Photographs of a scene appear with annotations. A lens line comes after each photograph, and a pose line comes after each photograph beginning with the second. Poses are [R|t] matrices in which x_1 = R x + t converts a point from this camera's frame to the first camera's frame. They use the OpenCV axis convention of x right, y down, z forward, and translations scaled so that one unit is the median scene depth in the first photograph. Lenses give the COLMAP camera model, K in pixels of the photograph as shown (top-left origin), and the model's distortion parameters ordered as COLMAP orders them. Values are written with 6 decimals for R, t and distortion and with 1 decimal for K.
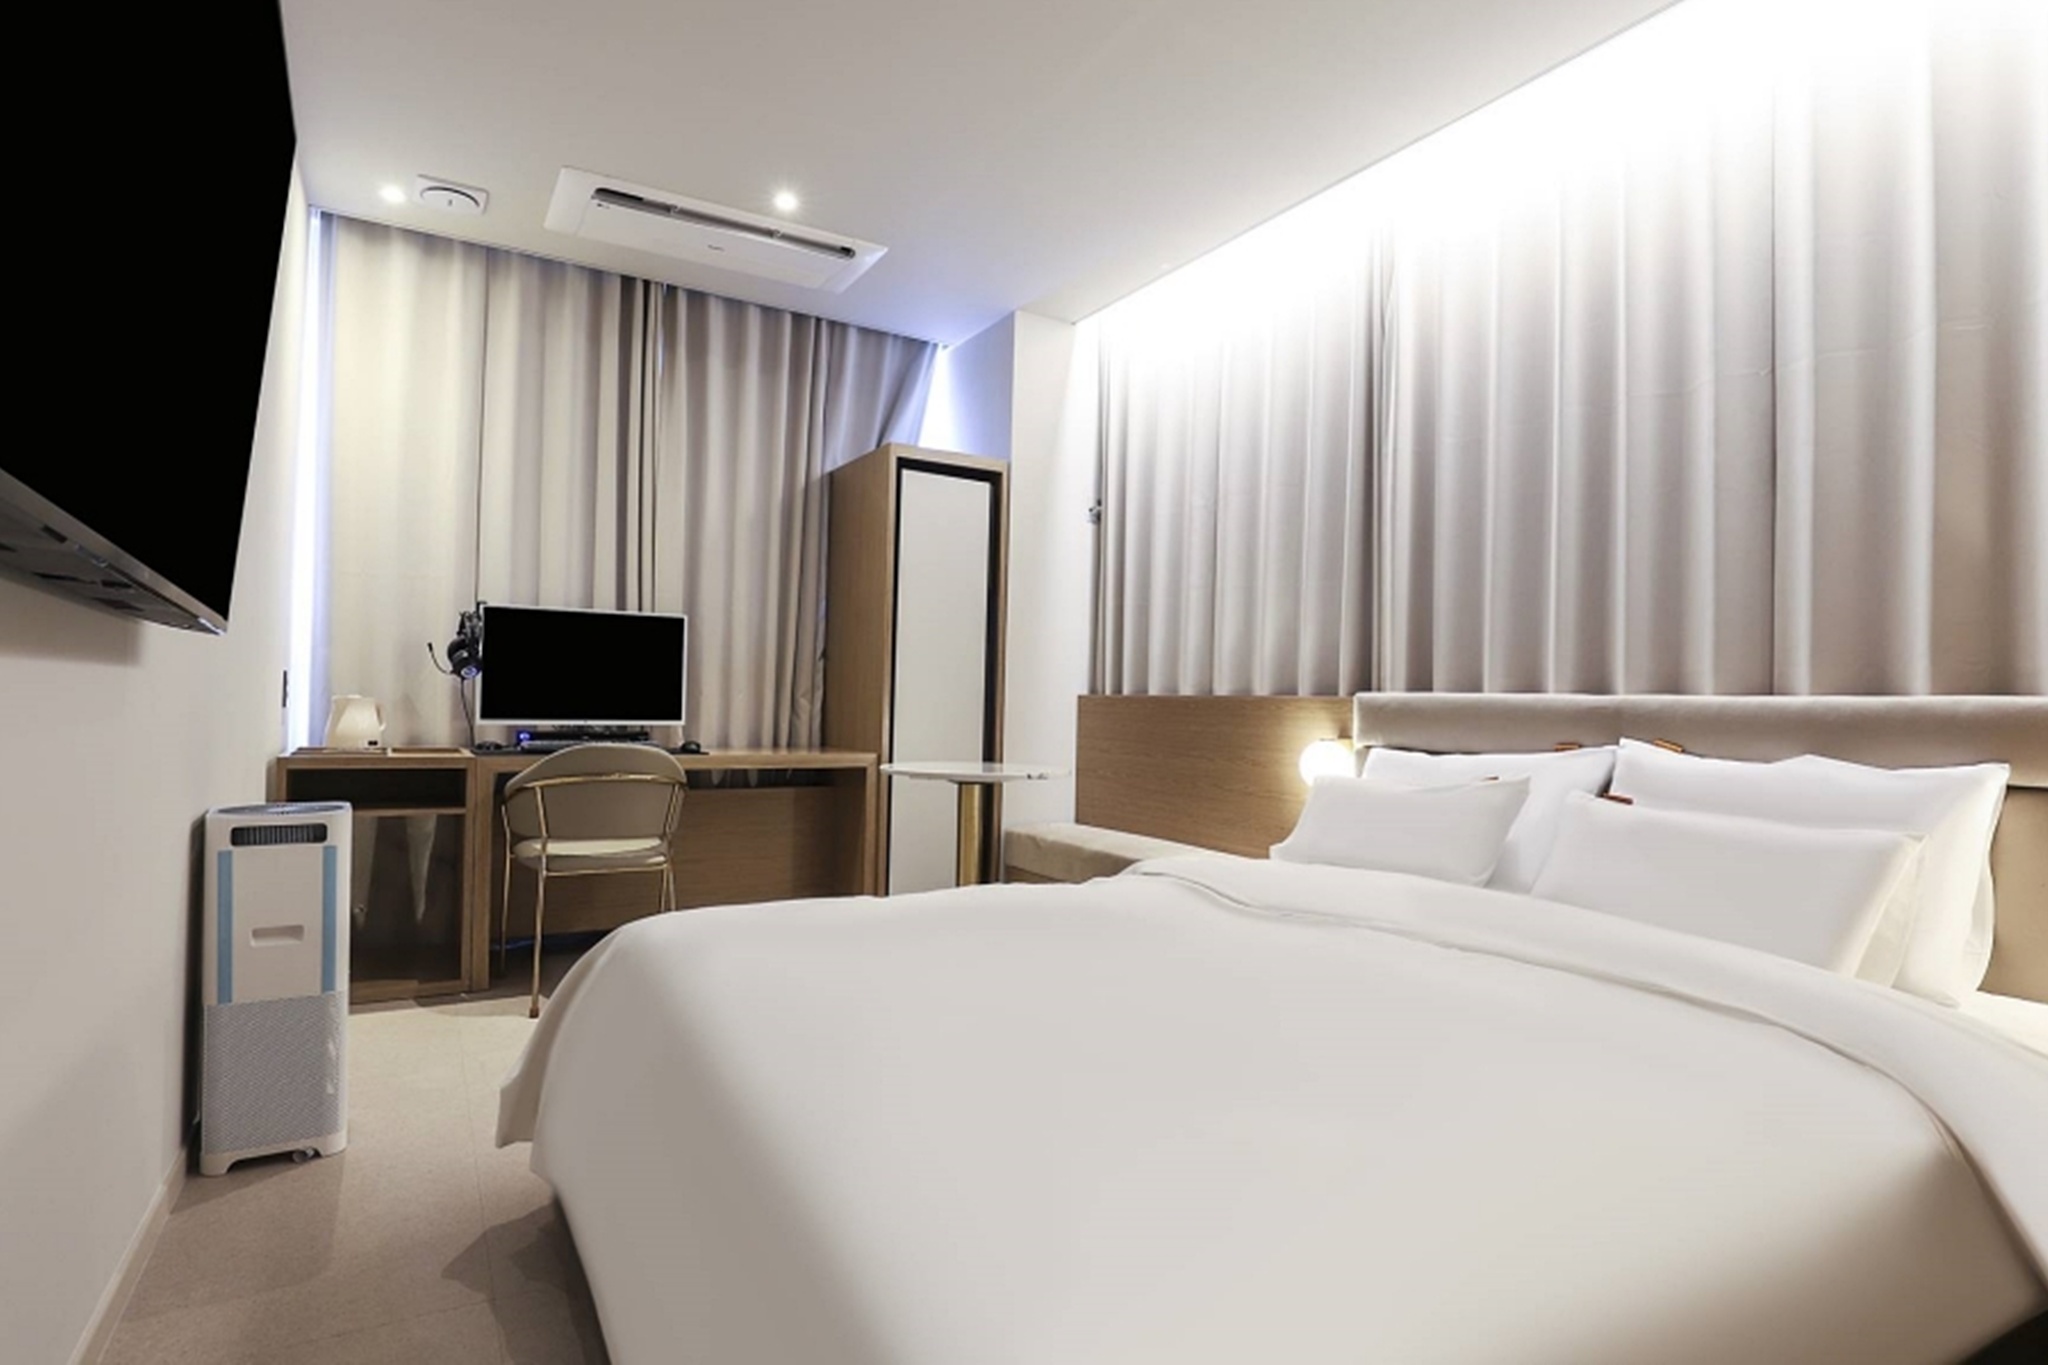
lens RADIAL K [[1046.7, 0, 1014.9], [0, 1046.7, 680.2], [0, 0, 1]] dist [-0.034432, 0.007827]
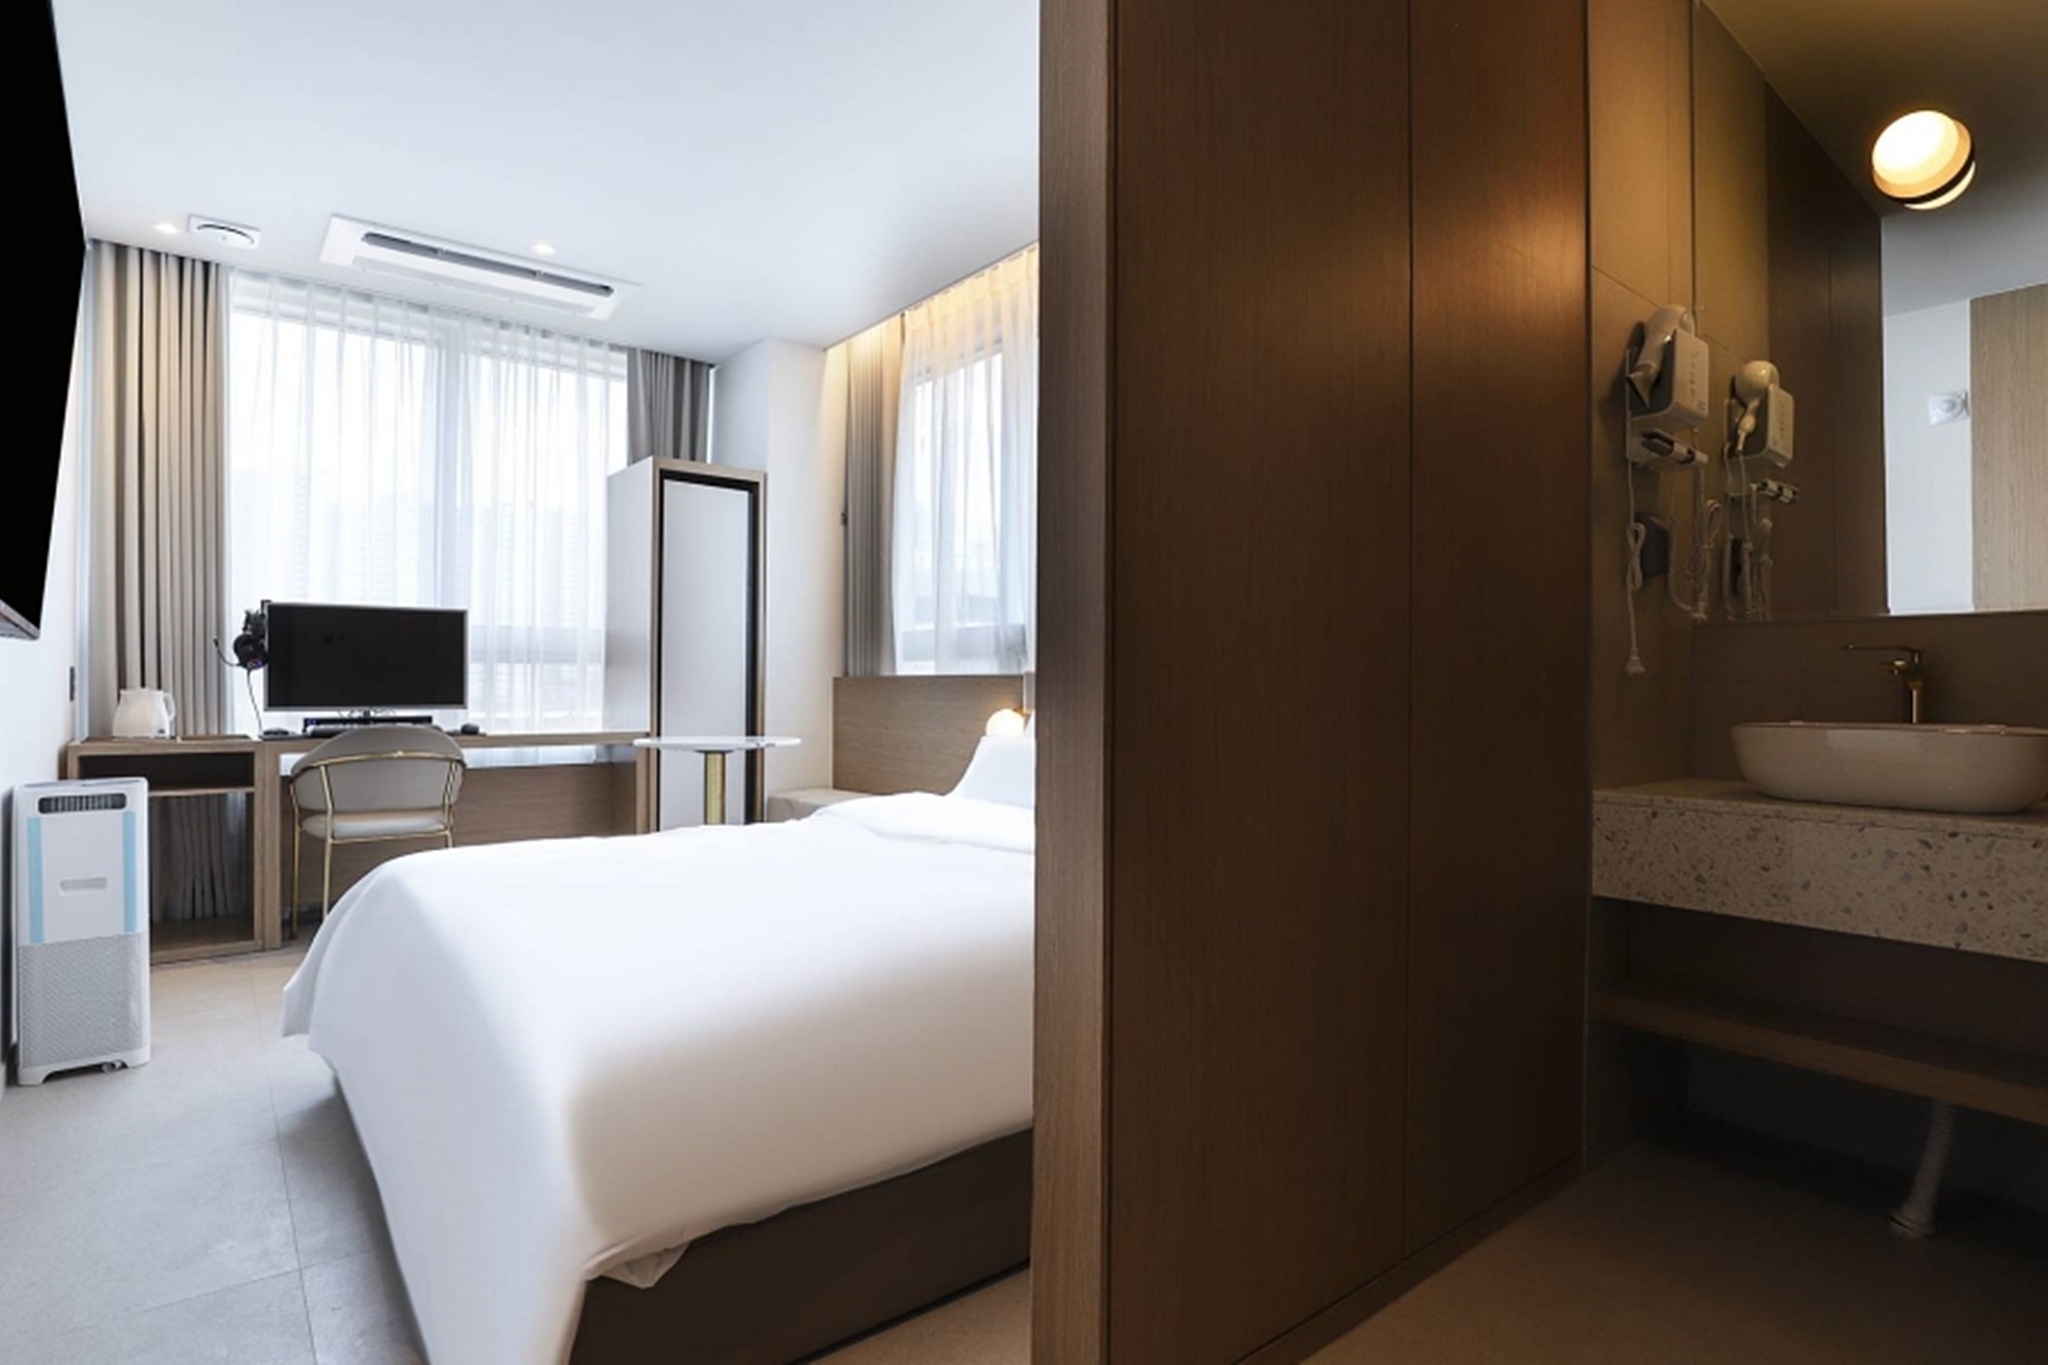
lens RADIAL K [[1046.7, 0, 1014.9], [0, 1046.7, 680.2], [0, 0, 1]] dist [-0.034432, 0.007827]
pose [[0.989546, -0.016416, 0.143278, 0.132665], [0.013904, 0.999732, 0.018519, -0.000683], [-0.143543, -0.016333, 0.989509, -0.227963]]
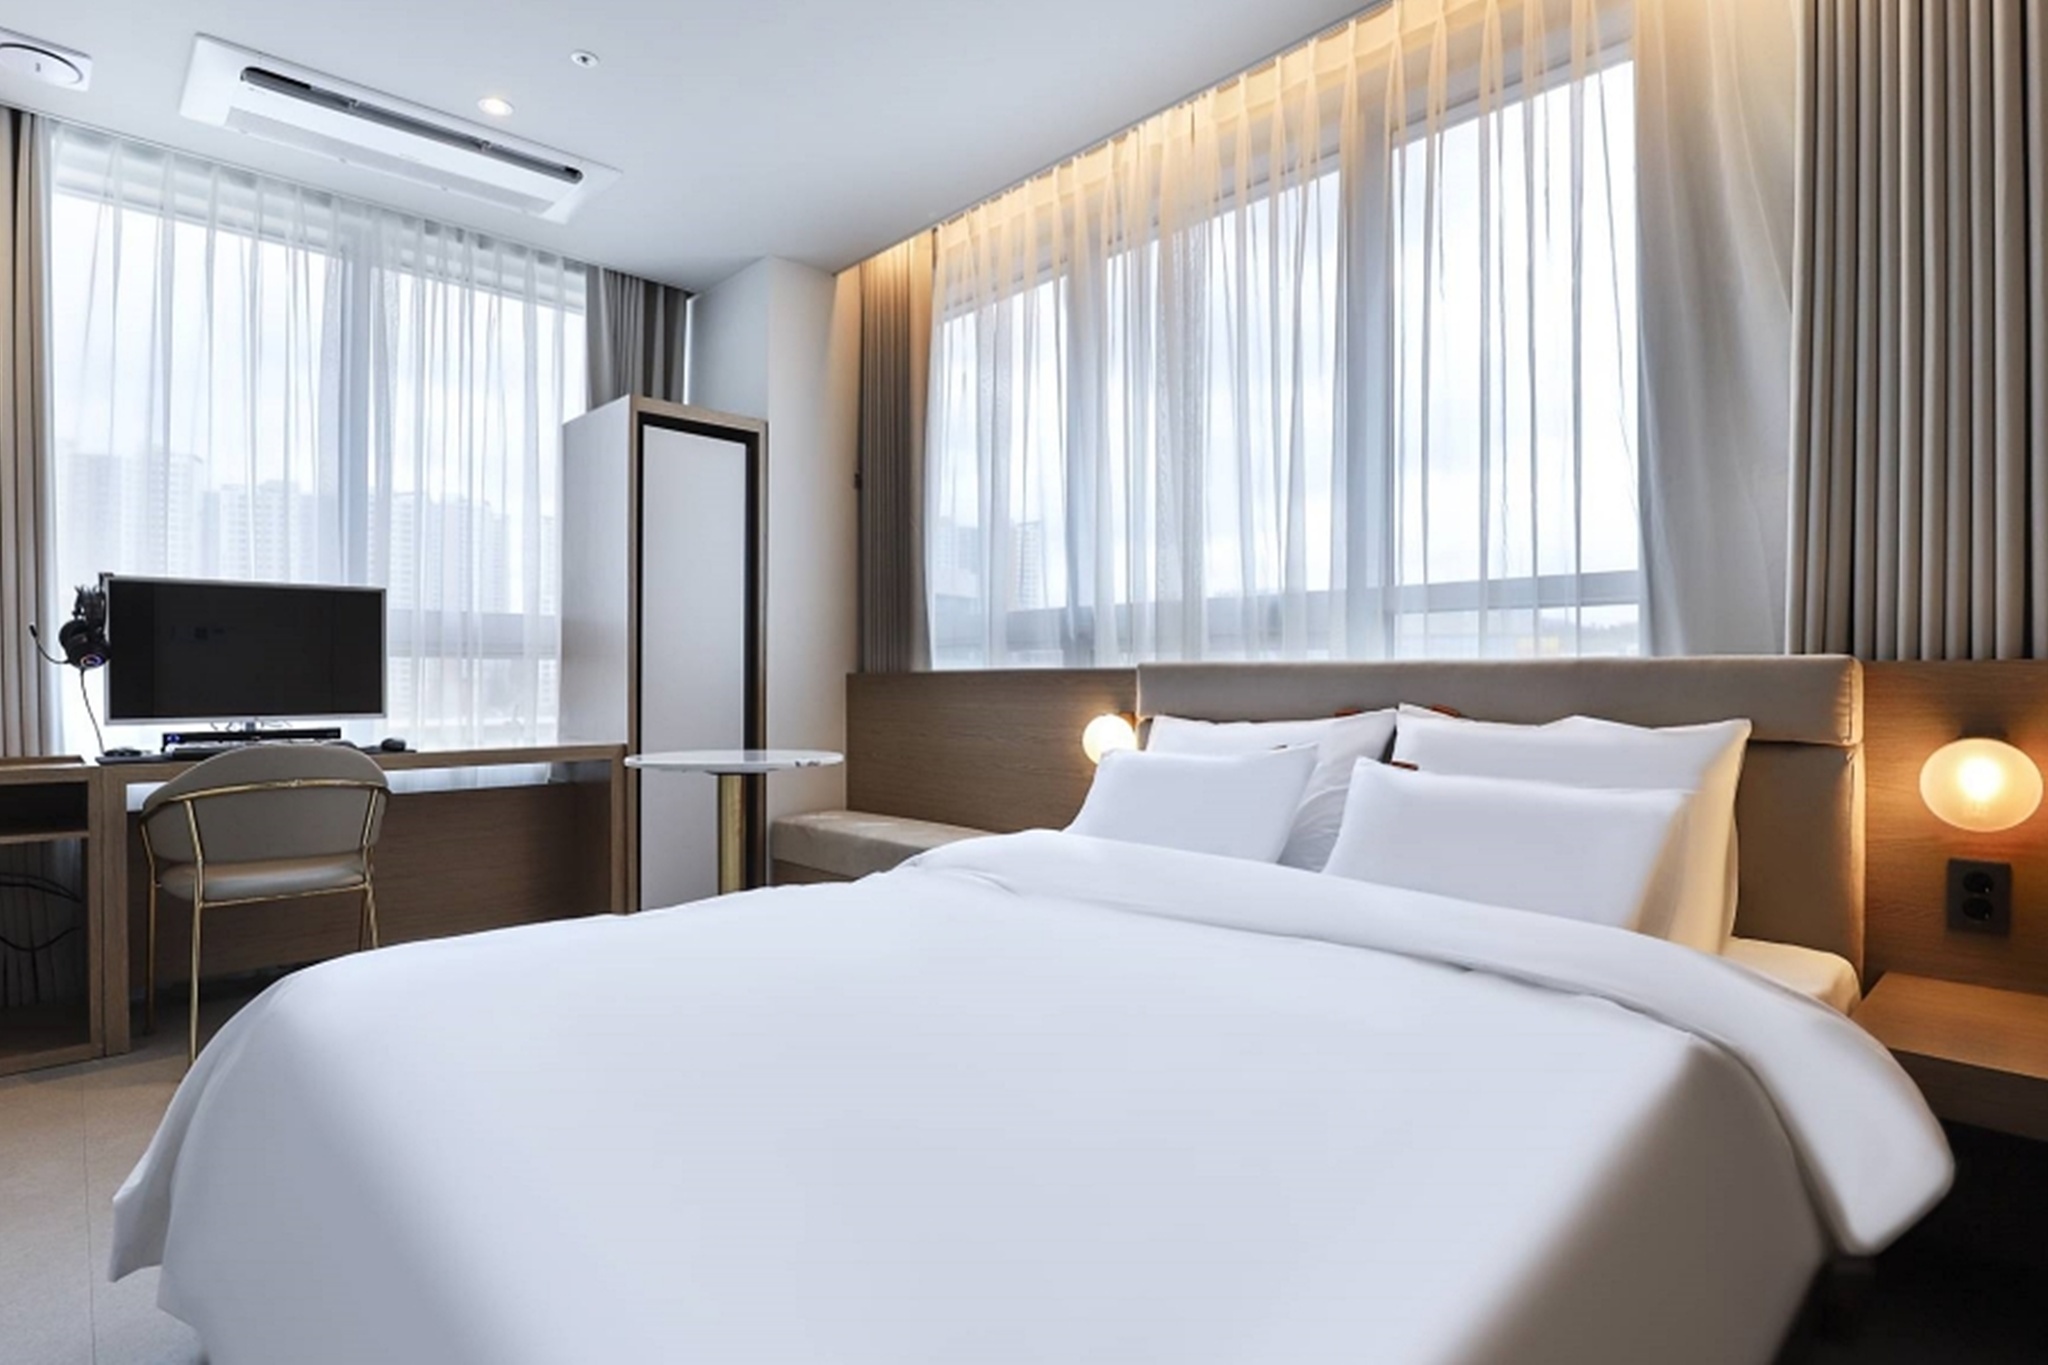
lens RADIAL K [[1046.7, 0, 1014.9], [0, 1046.7, 680.2], [0, 0, 1]] dist [-0.034432, 0.007827]
pose [[0.974819, -0.023325, 0.221775, -0.001513], [0.018472, 0.999543, 0.023932, 0.001248], [-0.222232, -0.019233, 0.974804, 0.071976]]
